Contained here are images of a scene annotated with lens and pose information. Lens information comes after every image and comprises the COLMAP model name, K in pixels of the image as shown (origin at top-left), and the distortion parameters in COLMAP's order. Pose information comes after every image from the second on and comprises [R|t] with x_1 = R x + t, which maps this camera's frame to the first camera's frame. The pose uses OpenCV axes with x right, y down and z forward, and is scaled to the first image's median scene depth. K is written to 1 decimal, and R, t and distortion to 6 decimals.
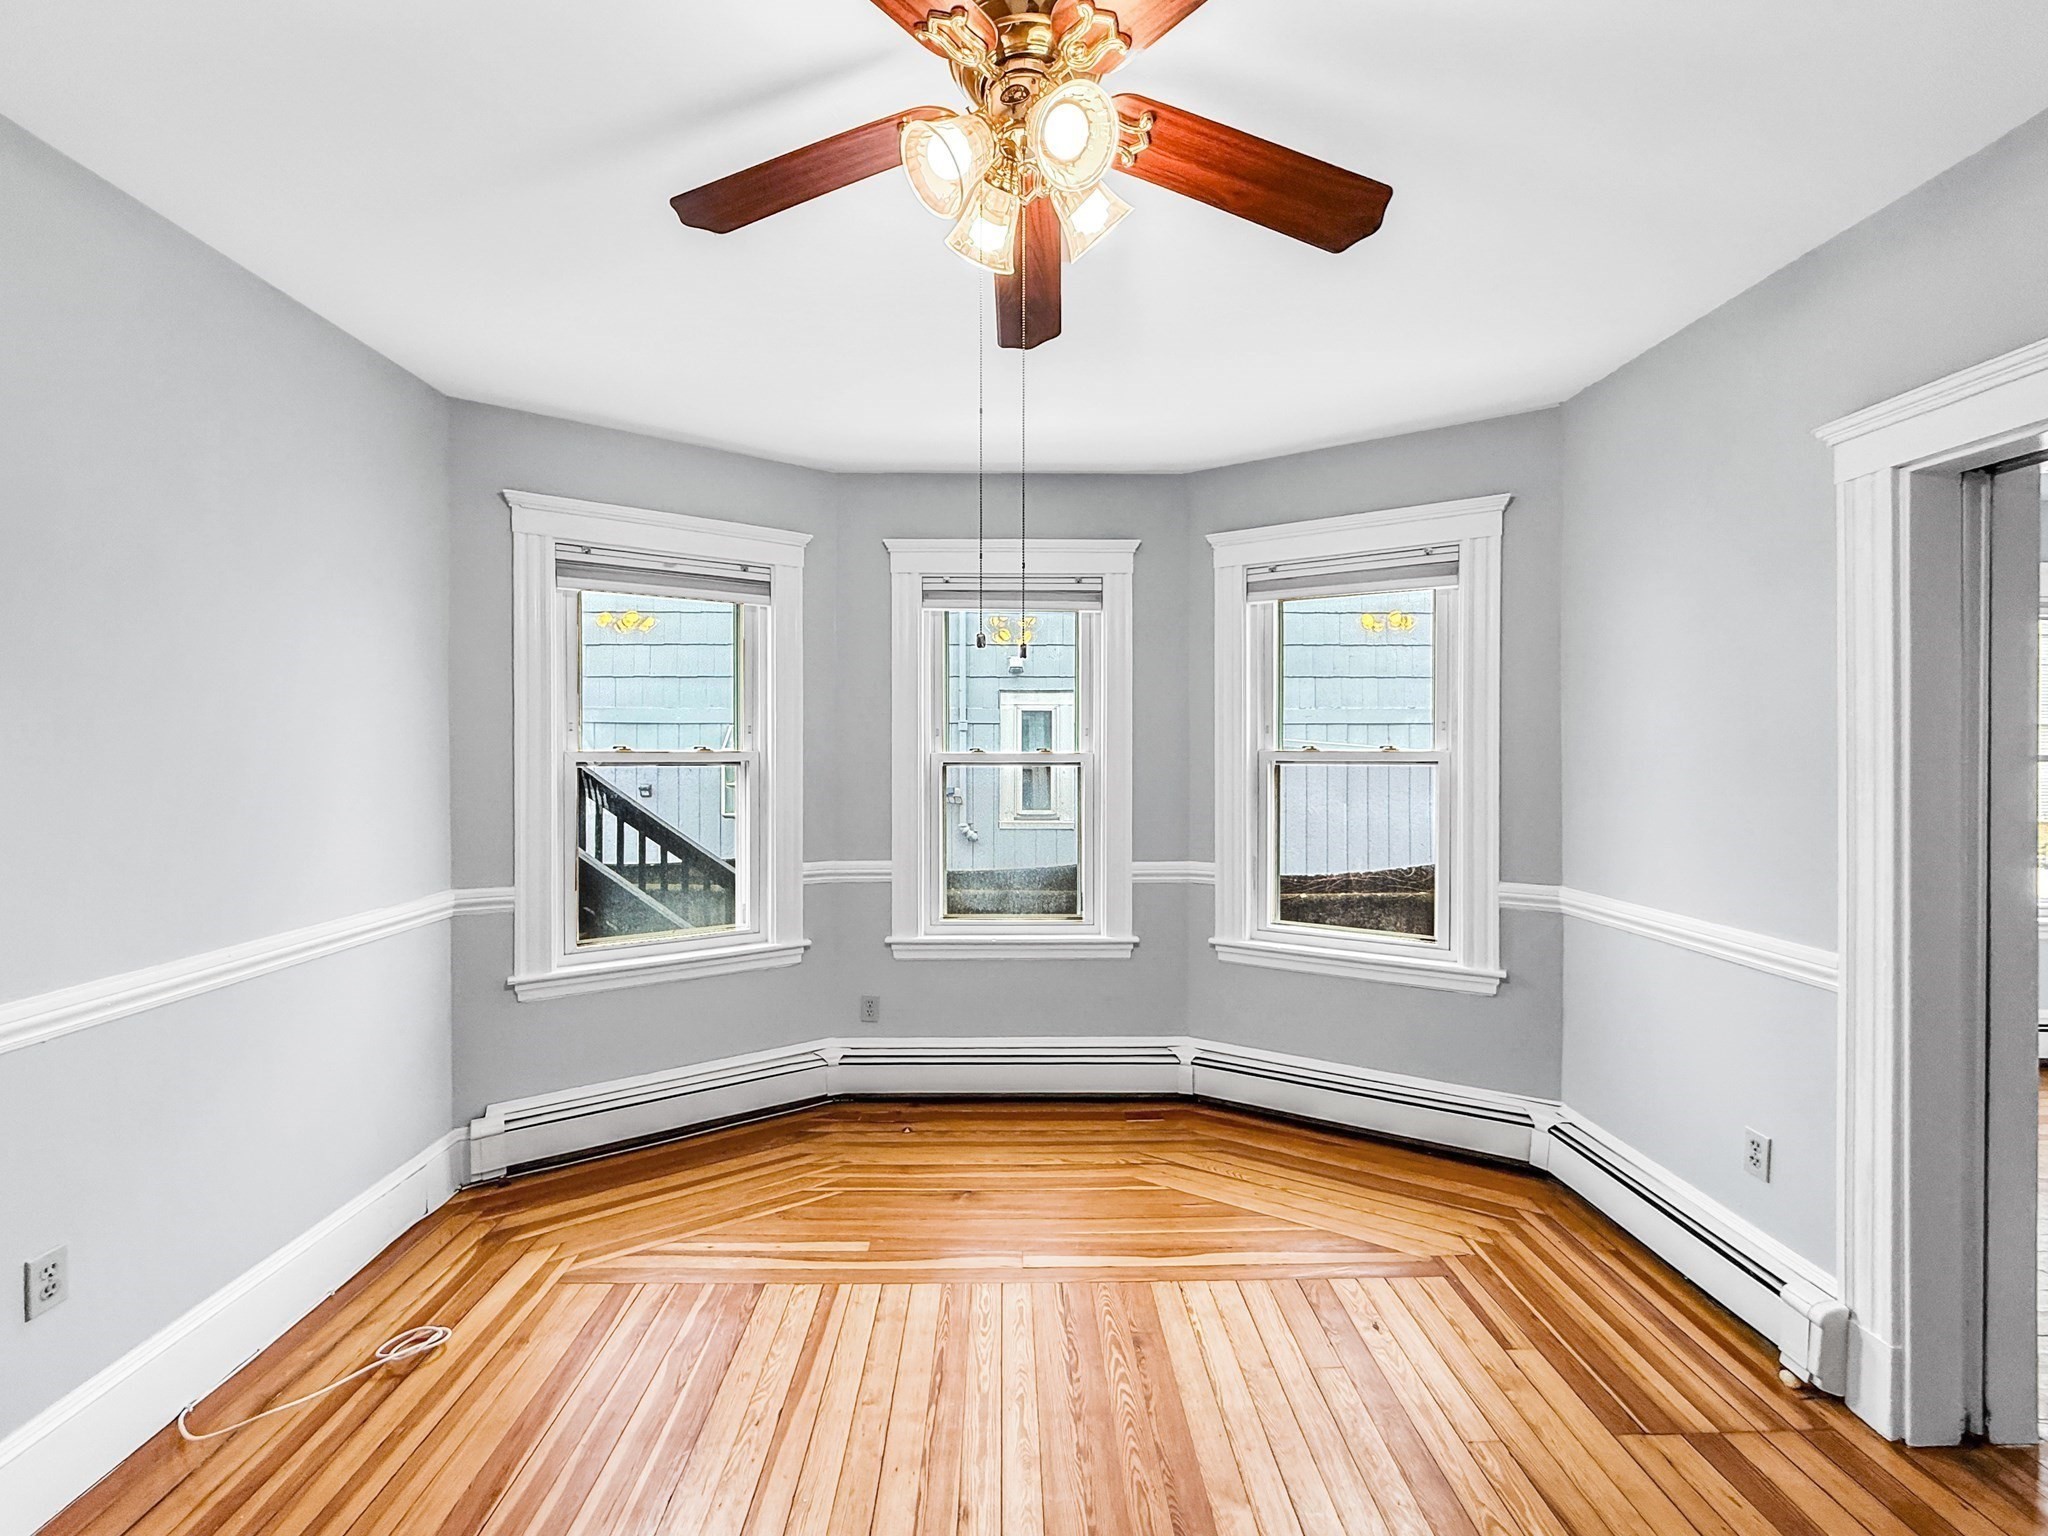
lens RADIAL K [[829.3, 0, 1015.9], [0, 829.3, 761.8], [0, 0, 1]] dist [-0.001195, -0.000226]
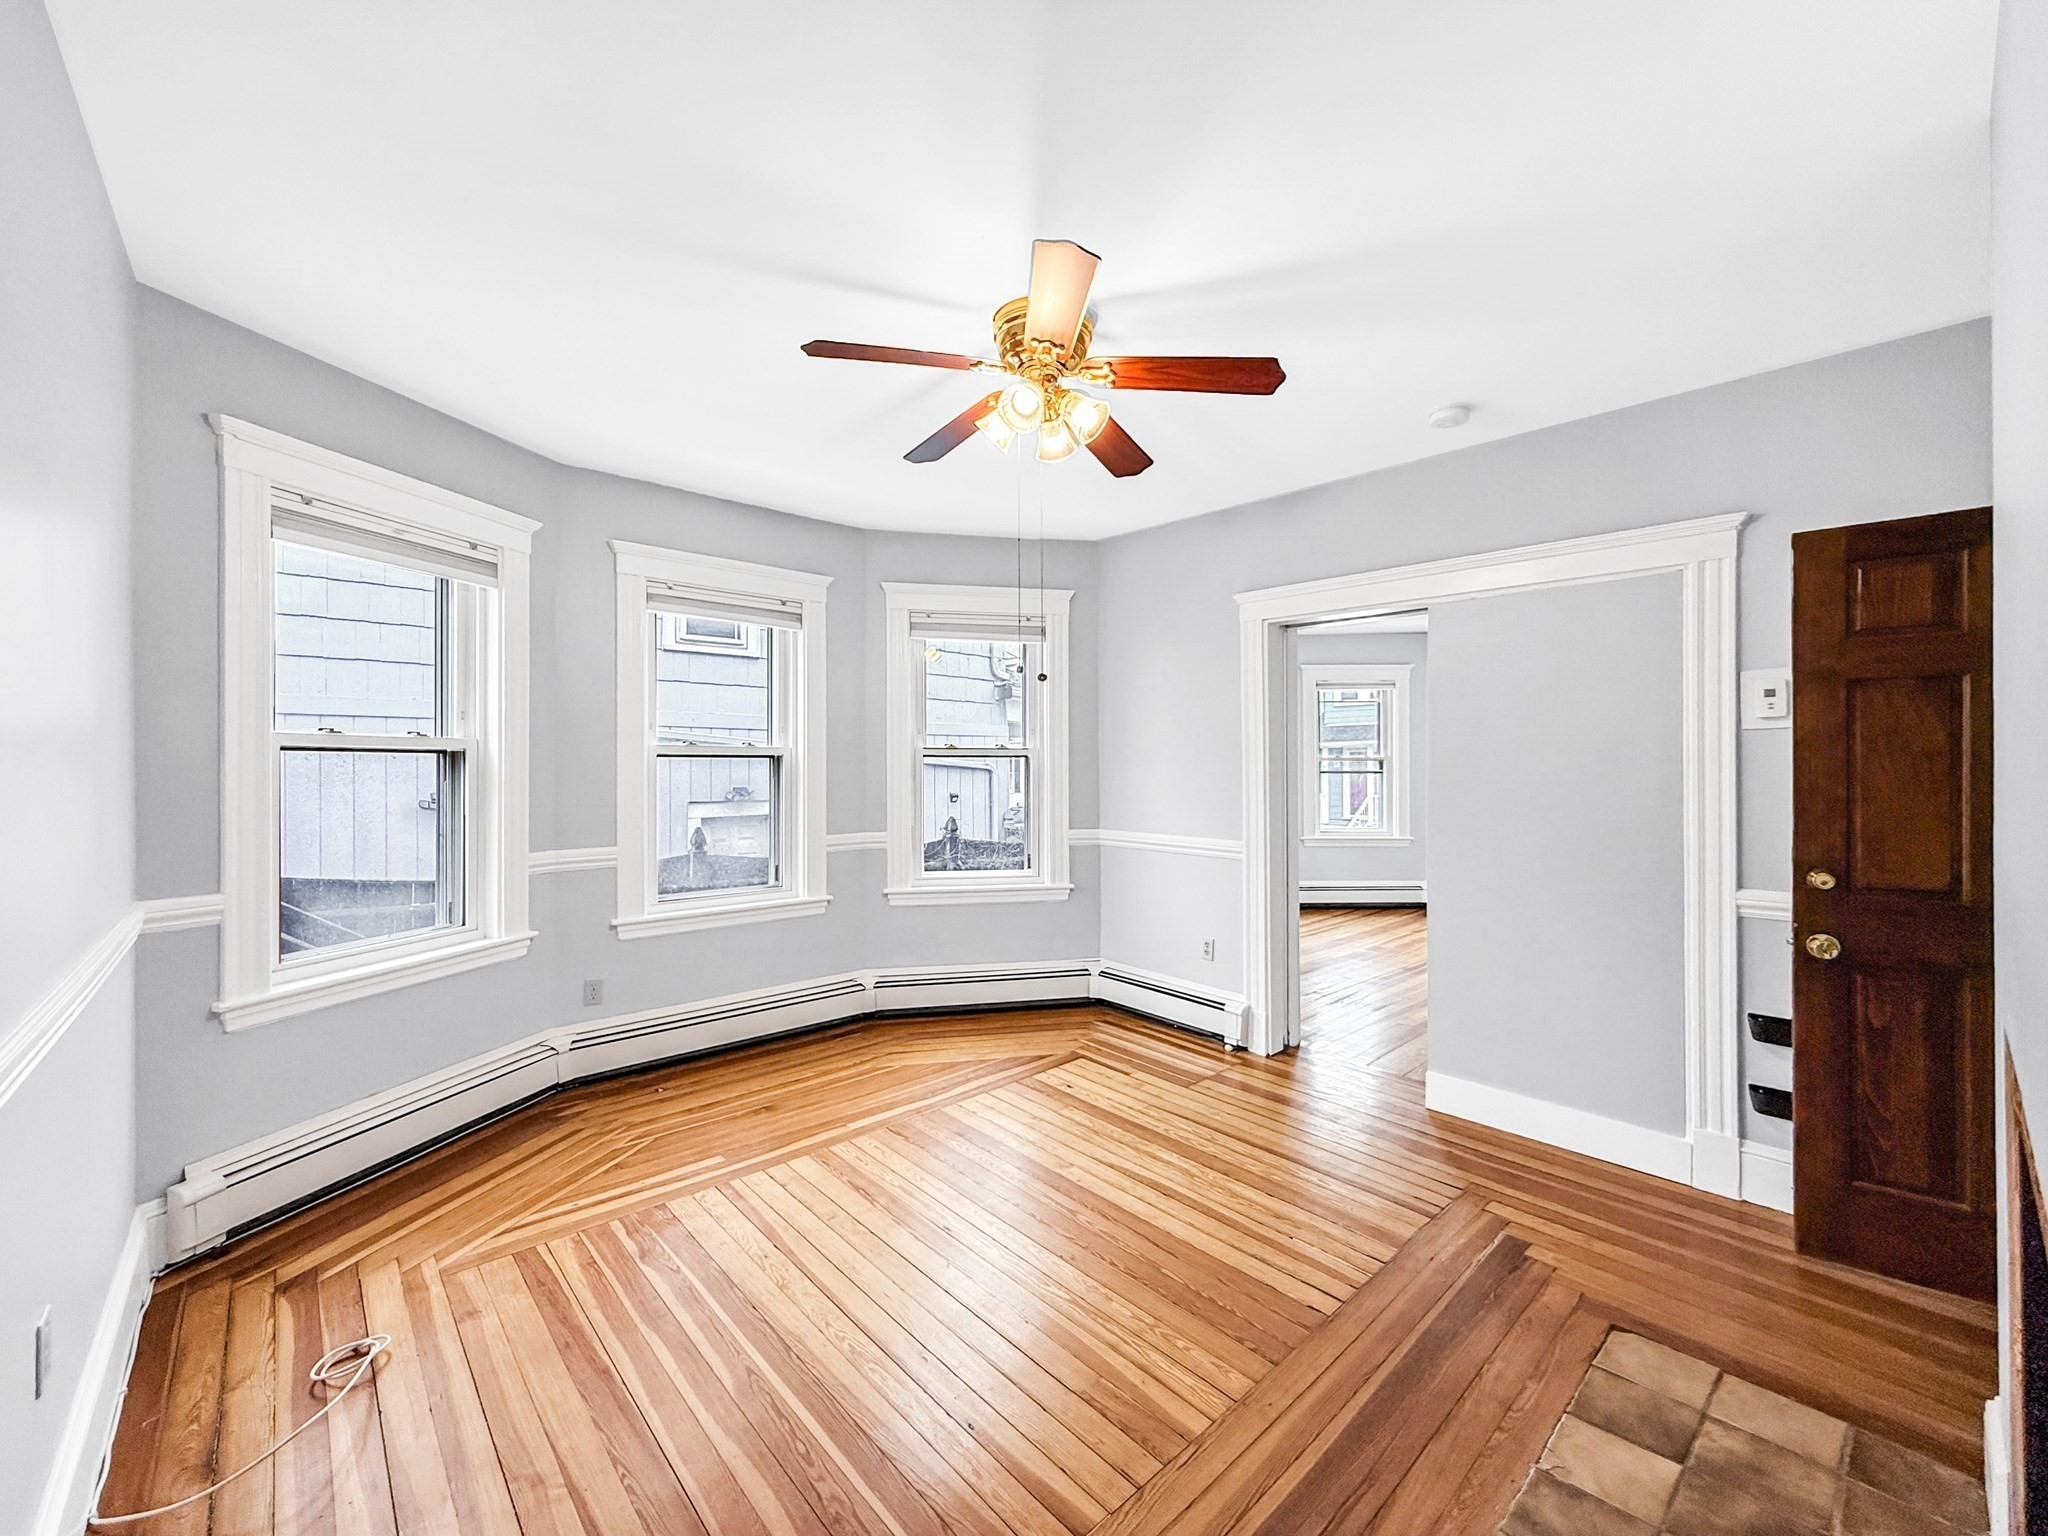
lens RADIAL K [[821.3, 0, 1023.2], [0, 821.3, 762.3], [0, 0, 1]] dist [-0.000502, 0.000030]
pose [[0.749209, 0.005050, 0.662314, -0.546577], [0.003134, 0.999933, -0.011169, 0.031534], [-0.662326, 0.010443, 0.749143, -0.141256]]
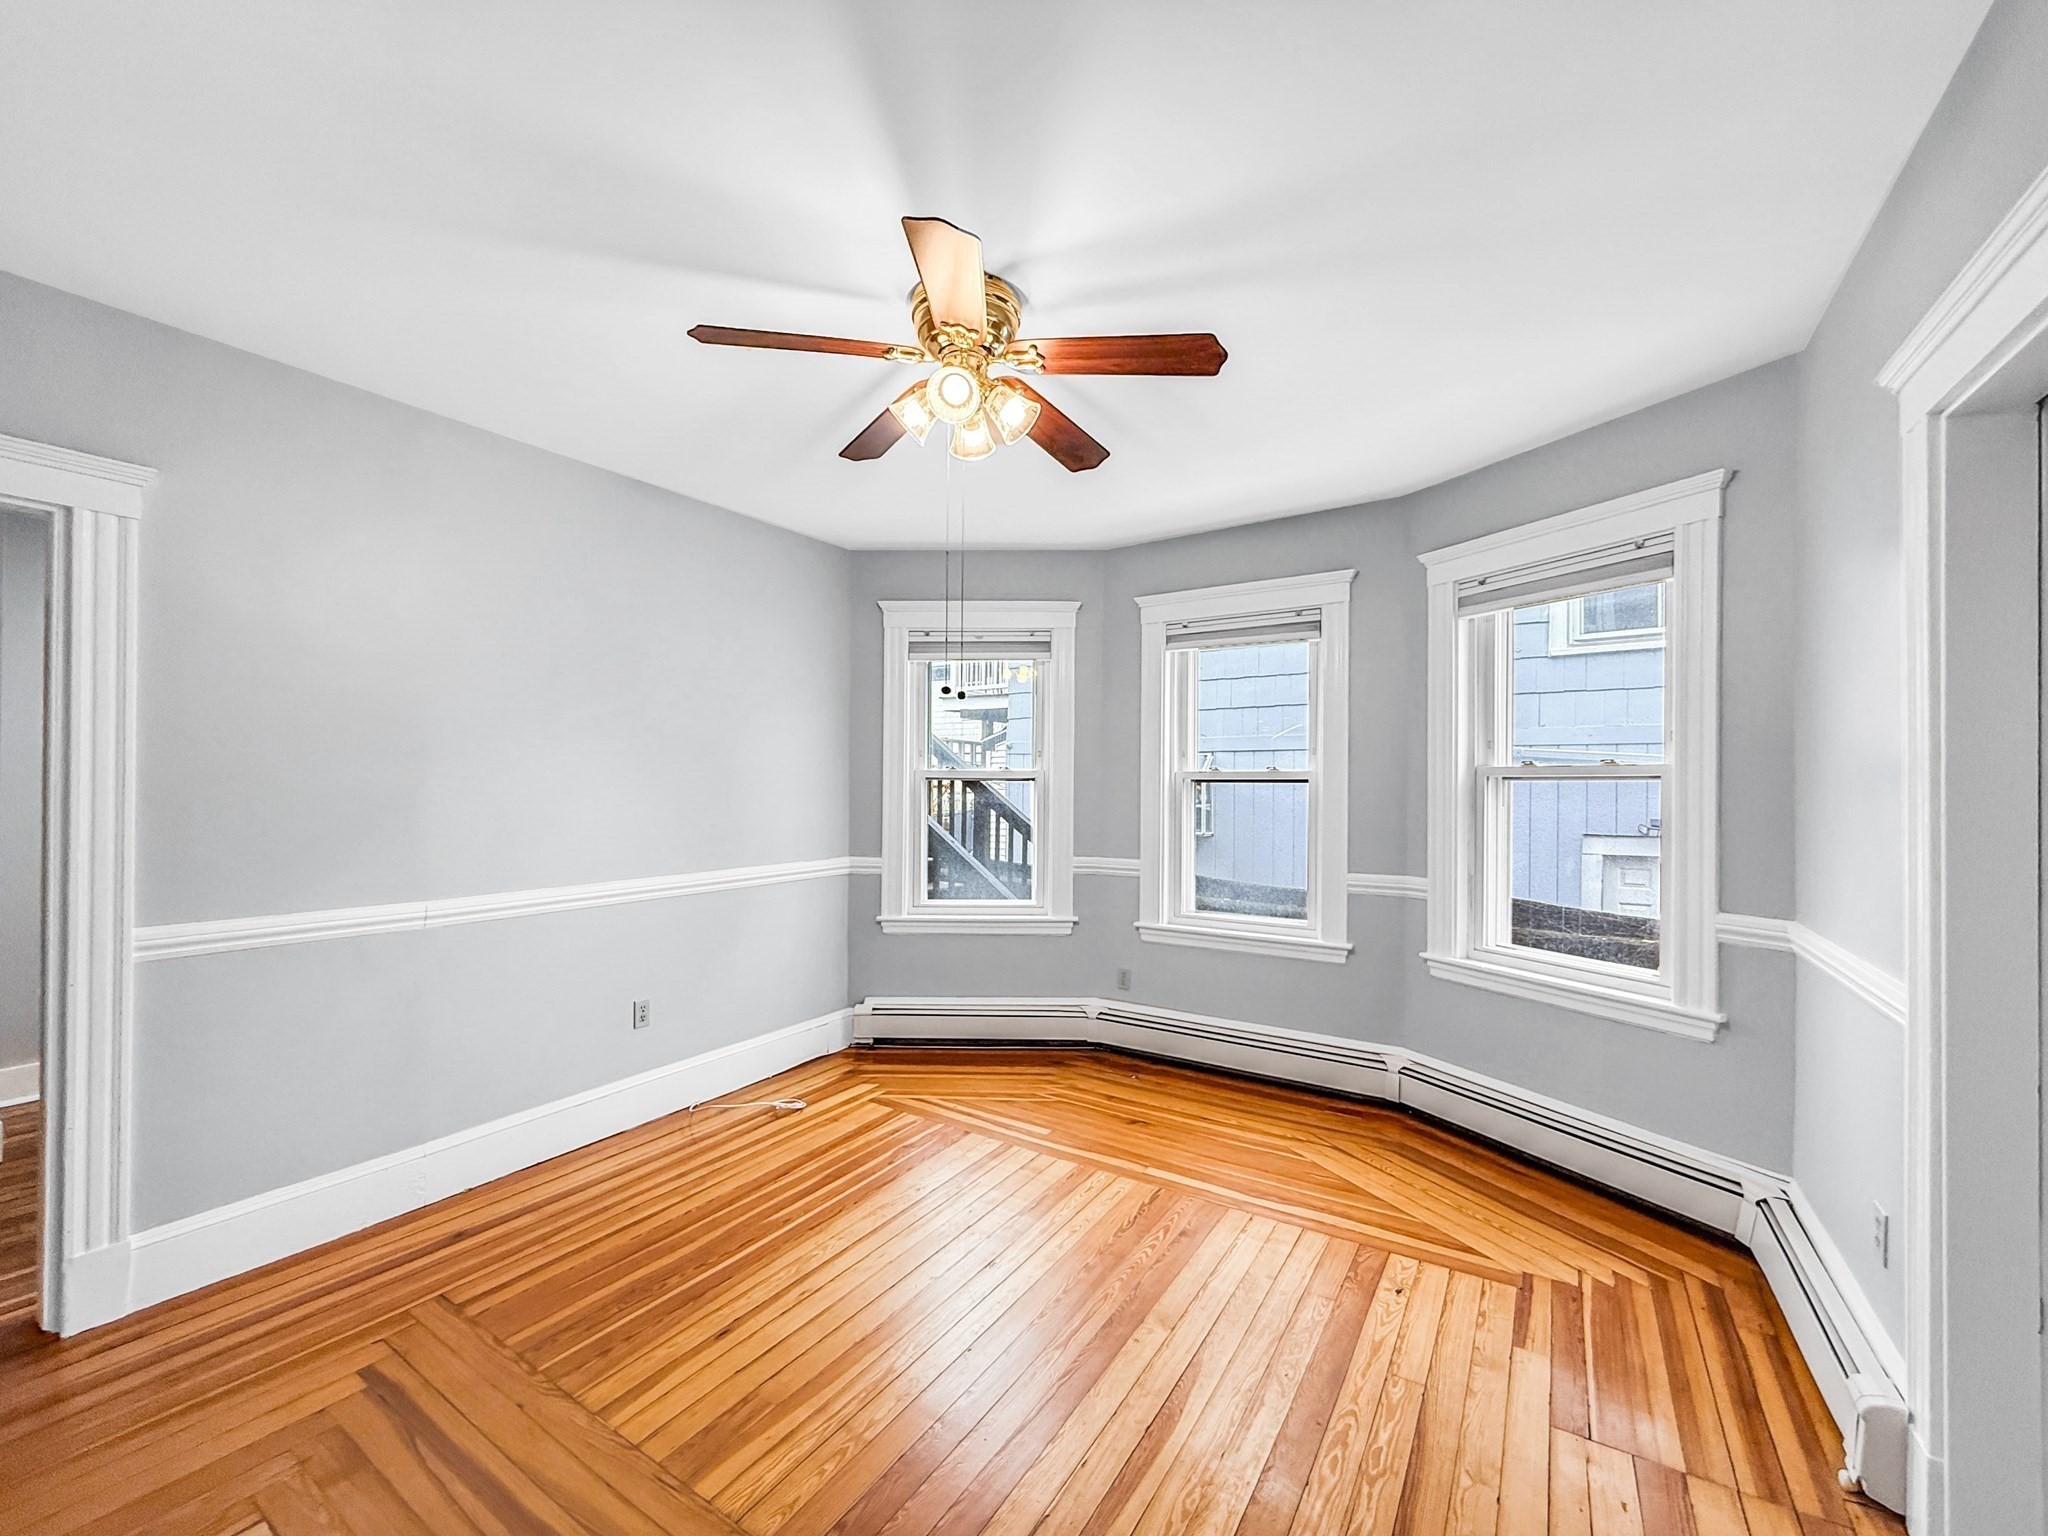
lens RADIAL K [[825.4, 0, 1021.1], [0, 825.4, 782.8], [0, 0, 1]] dist [-0.001864, -0.000275]
pose [[0.831382, 0.002231, -0.555697, 0.457525], [-0.009519, 0.999902, -0.010228, 0.024511], [0.555620, 0.013793, 0.831322, -0.131217]]
